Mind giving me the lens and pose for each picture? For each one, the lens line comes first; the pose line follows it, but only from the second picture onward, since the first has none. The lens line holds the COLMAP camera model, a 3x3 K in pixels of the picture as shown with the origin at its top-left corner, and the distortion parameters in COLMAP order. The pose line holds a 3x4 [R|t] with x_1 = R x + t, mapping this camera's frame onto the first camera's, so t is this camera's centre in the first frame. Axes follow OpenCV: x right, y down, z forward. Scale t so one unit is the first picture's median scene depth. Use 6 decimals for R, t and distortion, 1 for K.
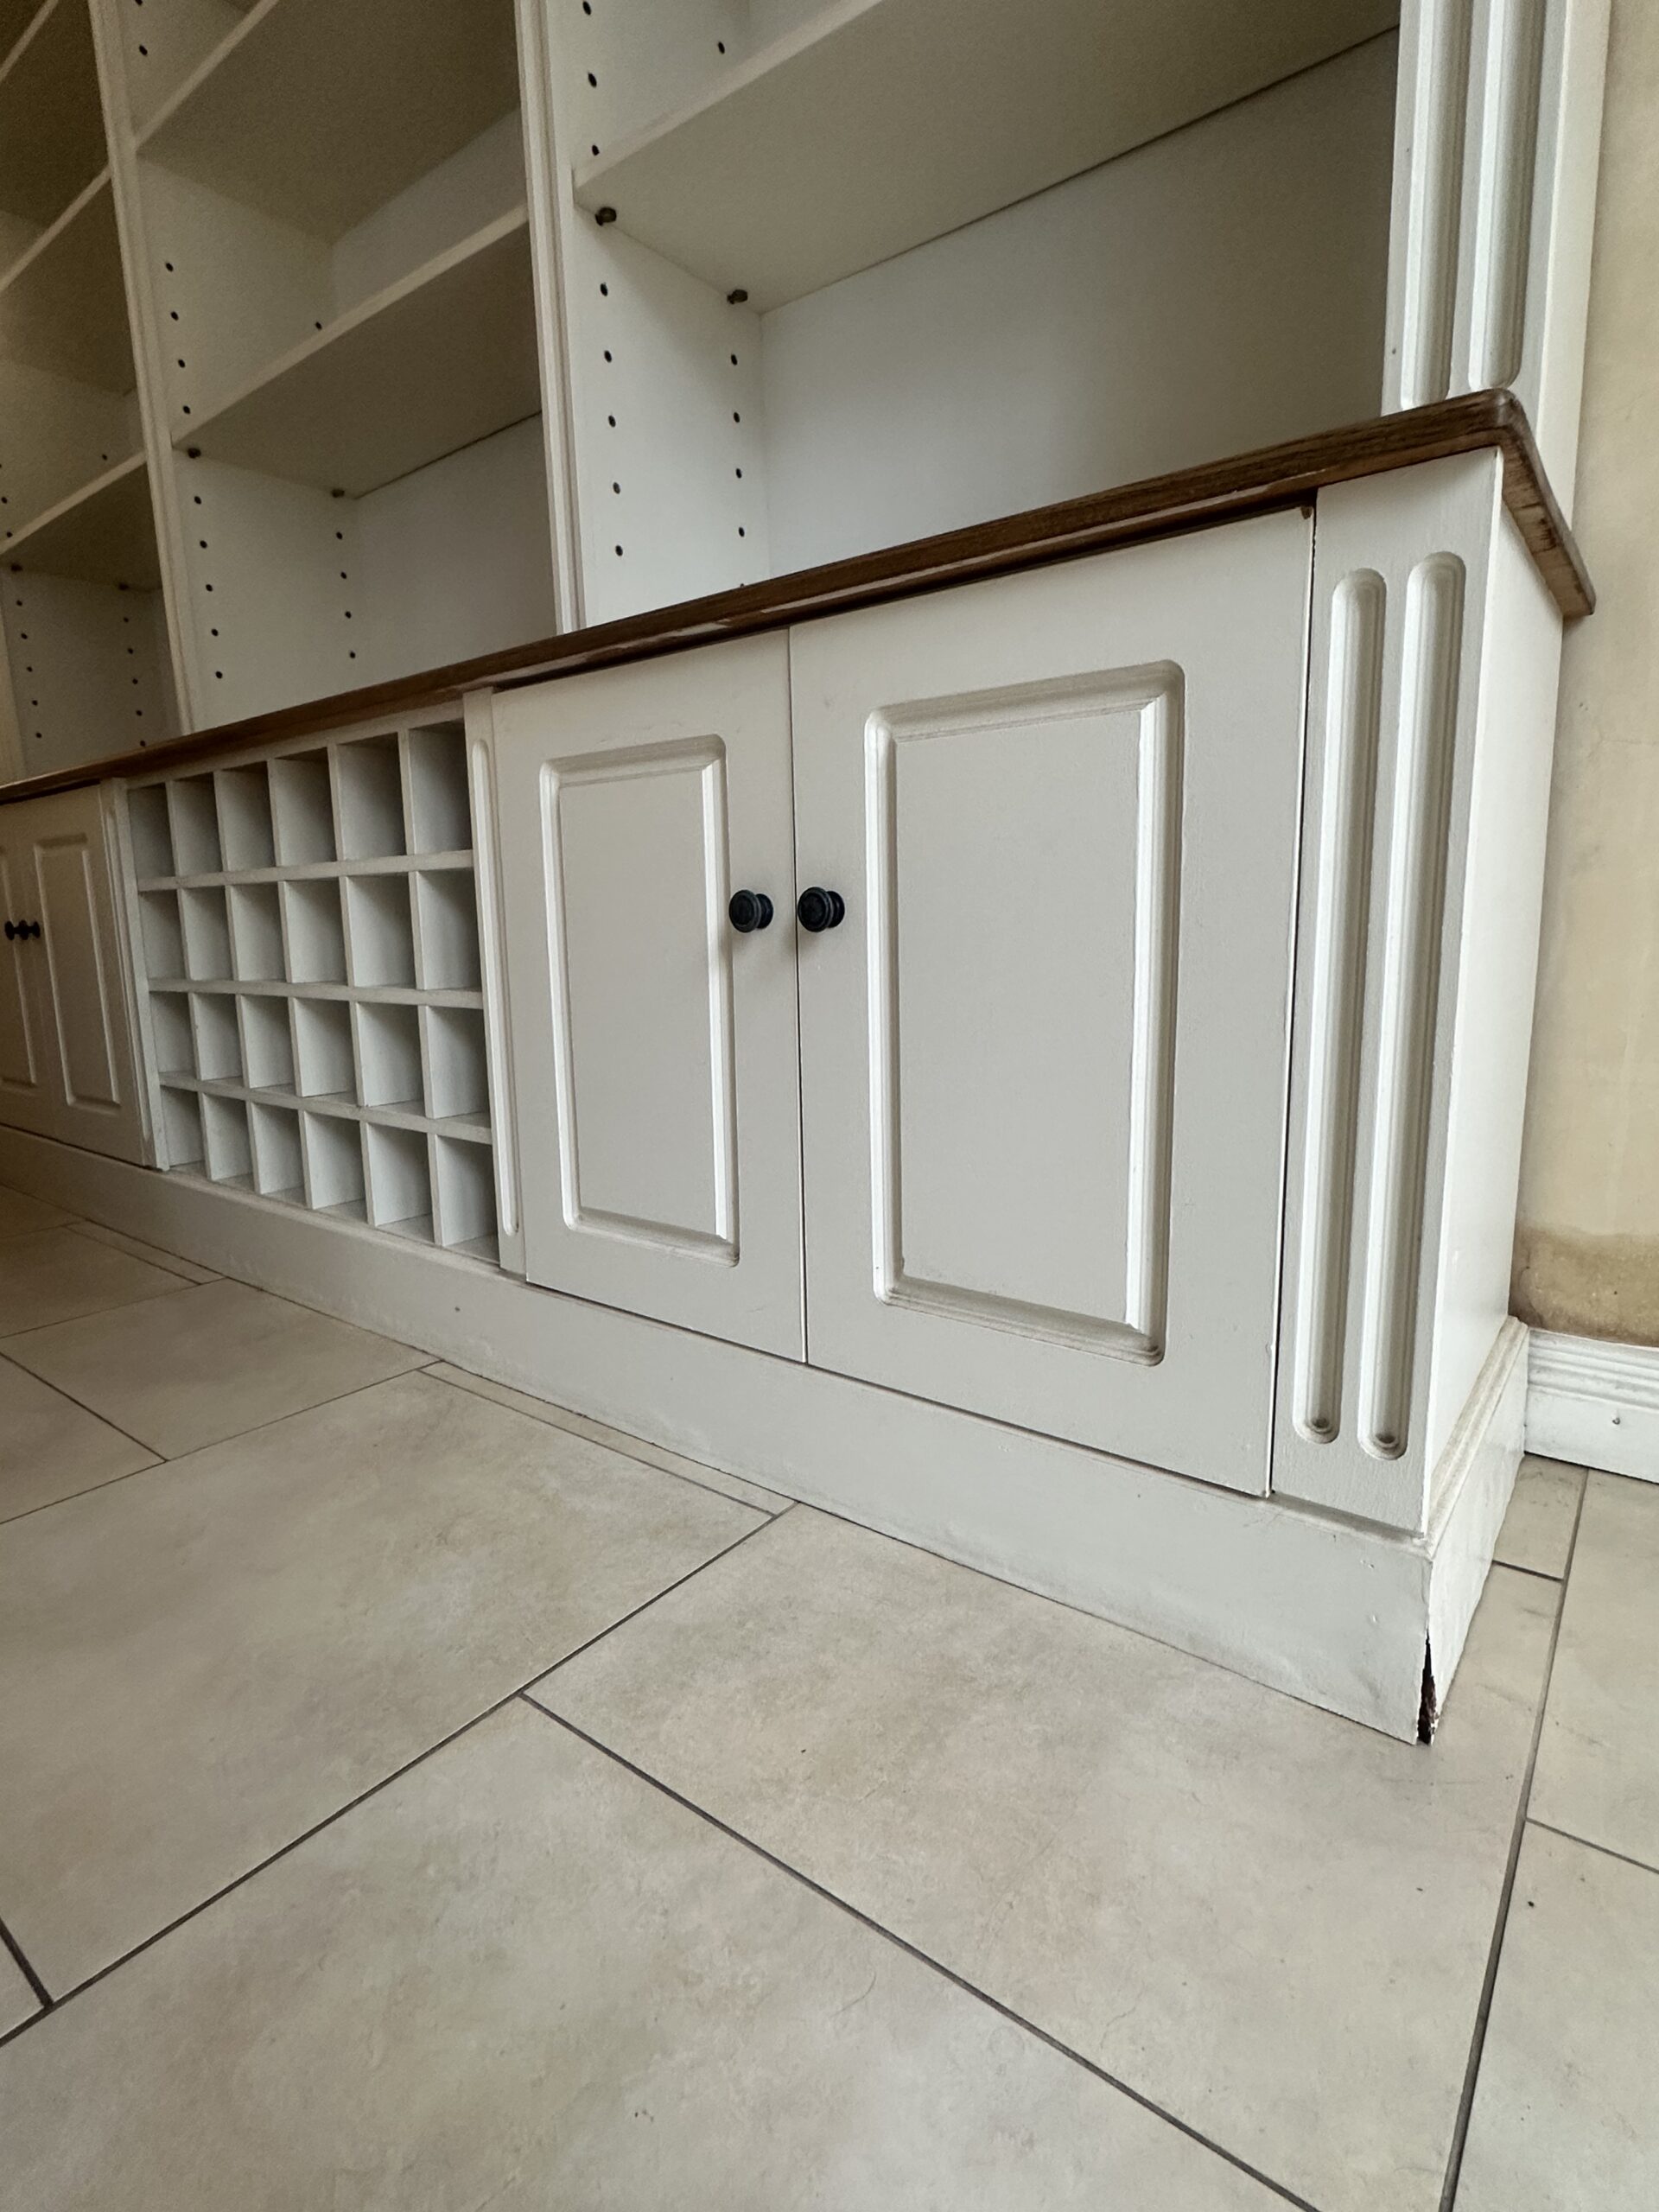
lens RADIAL K [[1117.5, 0, 817.8], [0, 1117.5, 1097.9], [0, 0, 1]] dist [-0.000990, 0.000075]
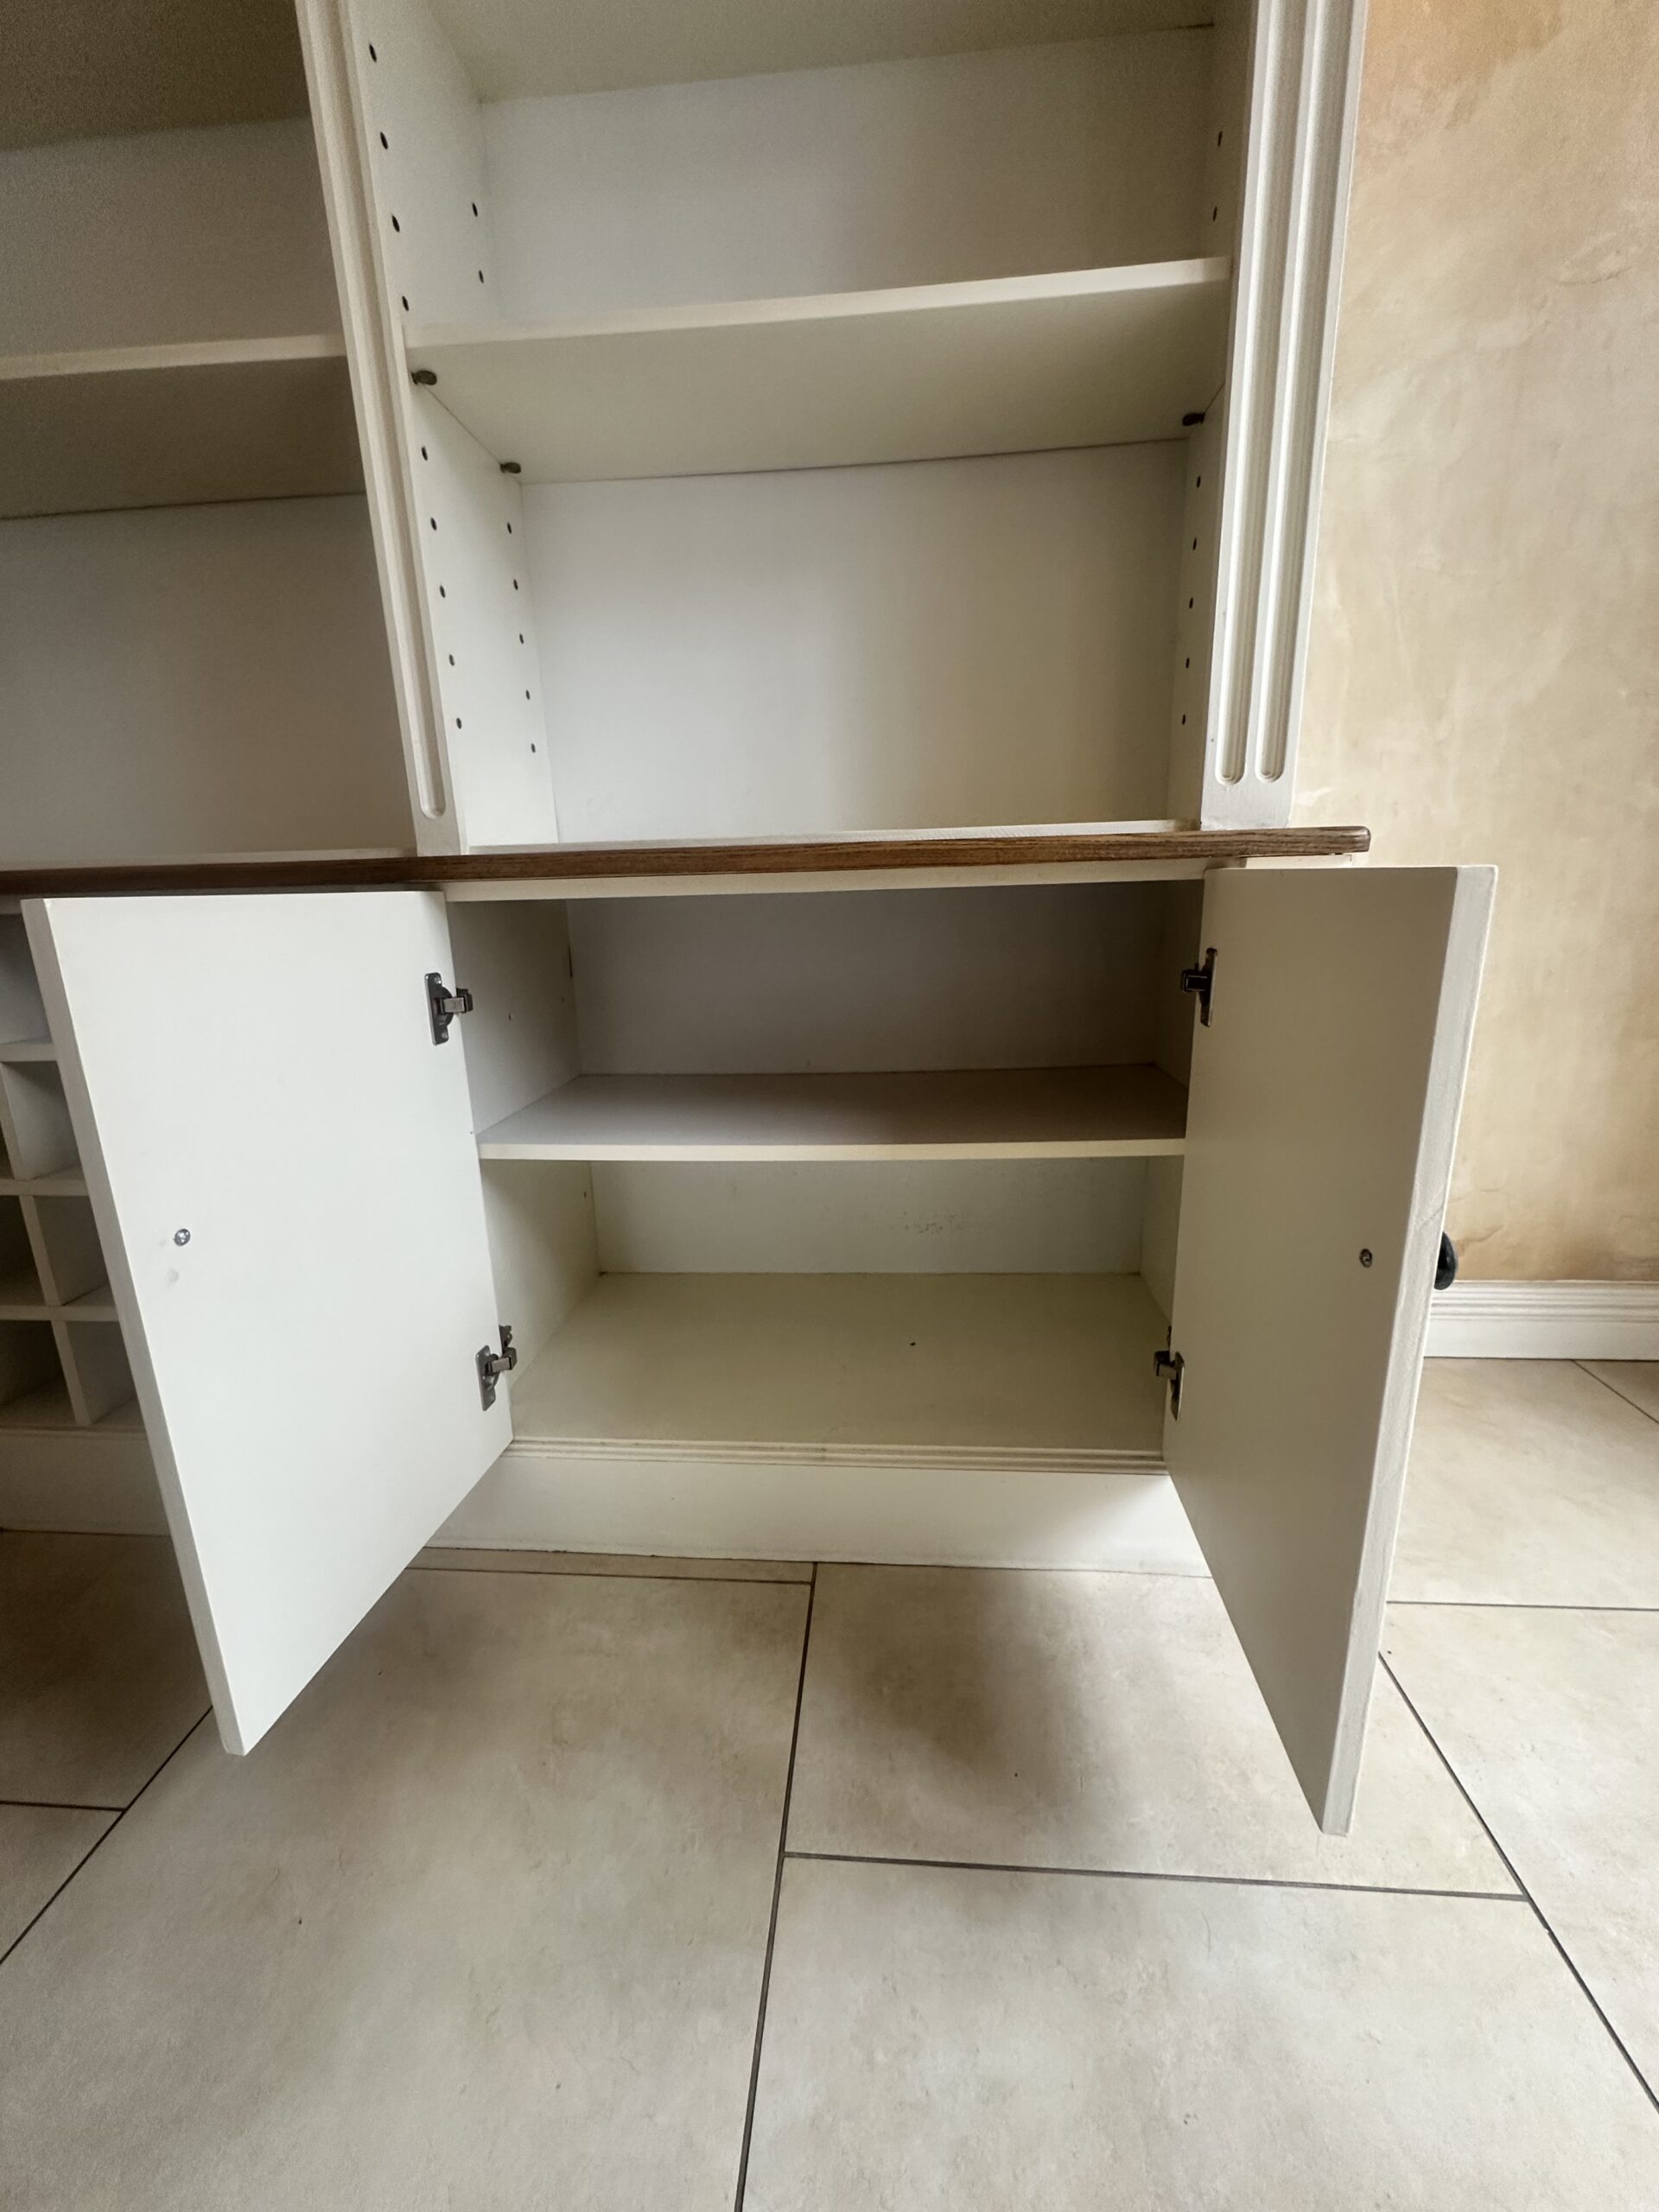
lens RADIAL K [[883.2, 0, 830.4], [0, 883.2, 1102.2], [0, 0, 1]] dist [-0.003861, 0.000418]
pose [[0.832690, -0.134087, 0.537260, -0.477921], [0.098861, 0.990650, 0.094020, -0.246115], [-0.544843, -0.025176, 0.838160, 0.182277]]
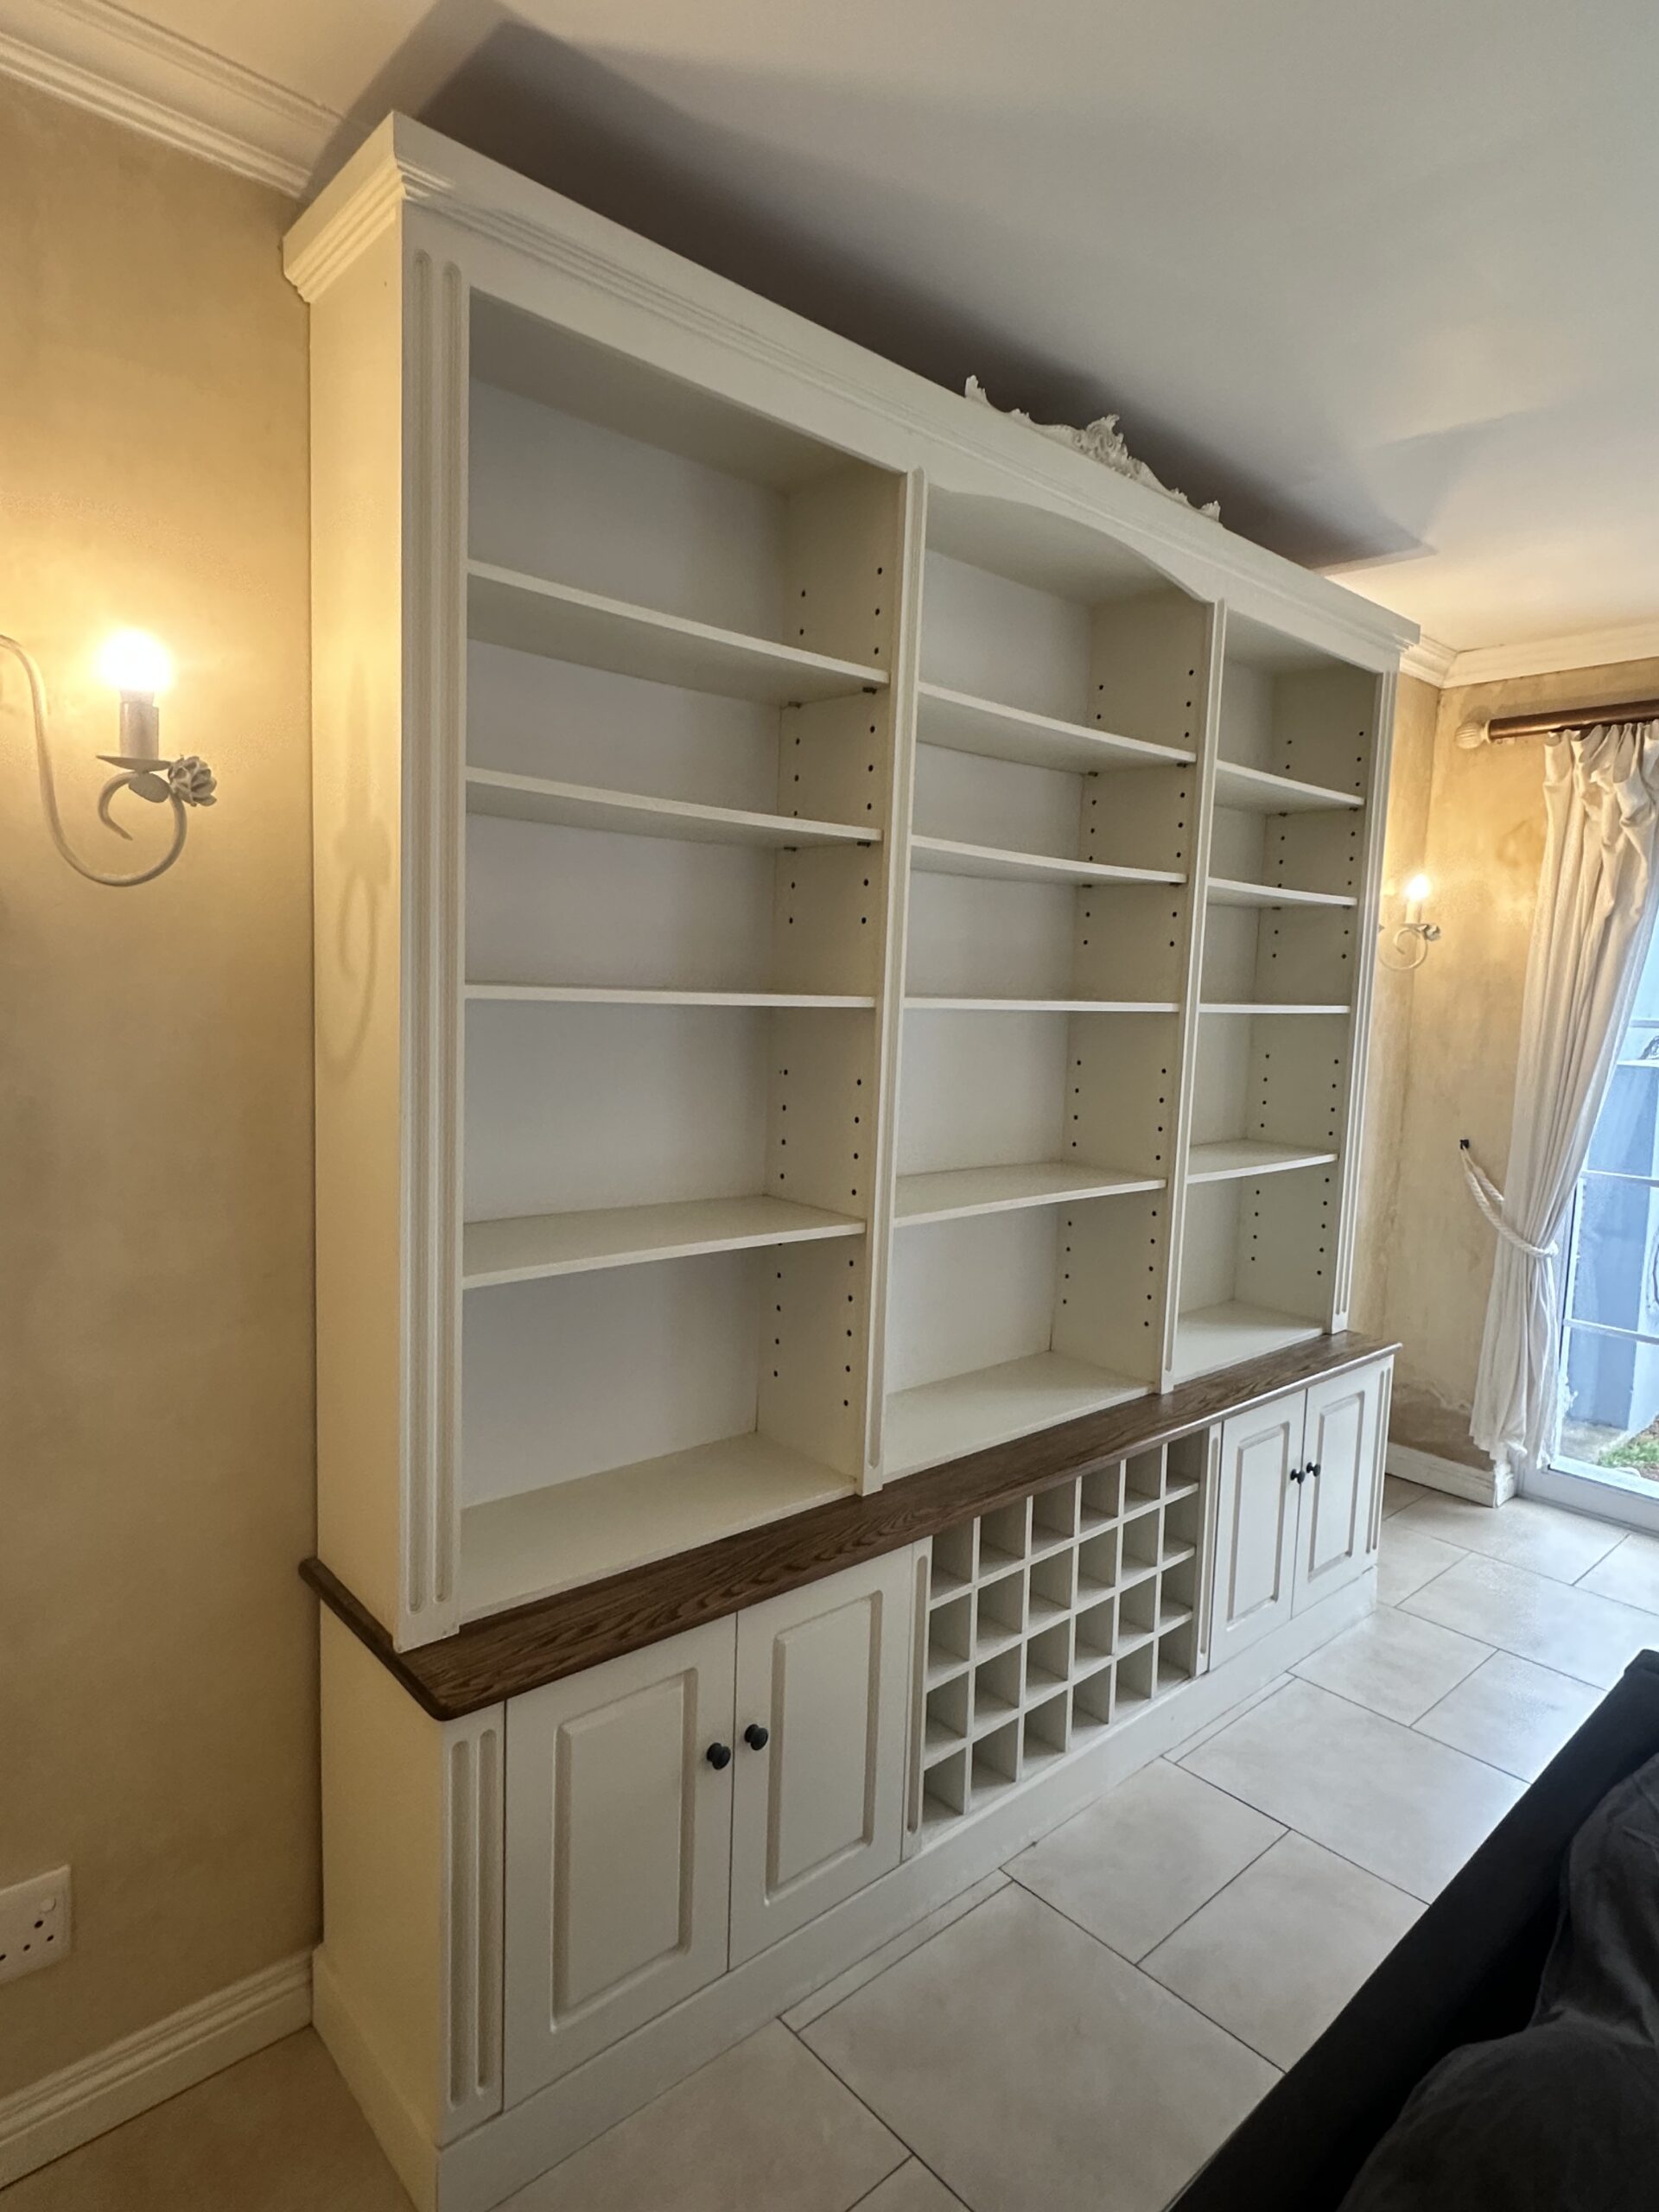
lens RADIAL K [[1246.3, 0, 825.3], [0, 1246.3, 1098.4], [0, 0, 1]] dist [-0.000310, 0.000970]
pose [[0.173766, -0.063272, 0.982752, -3.313529], [0.124920, 0.991289, 0.041734, -1.388287], [-0.976832, 0.115513, 0.180156, 1.442673]]
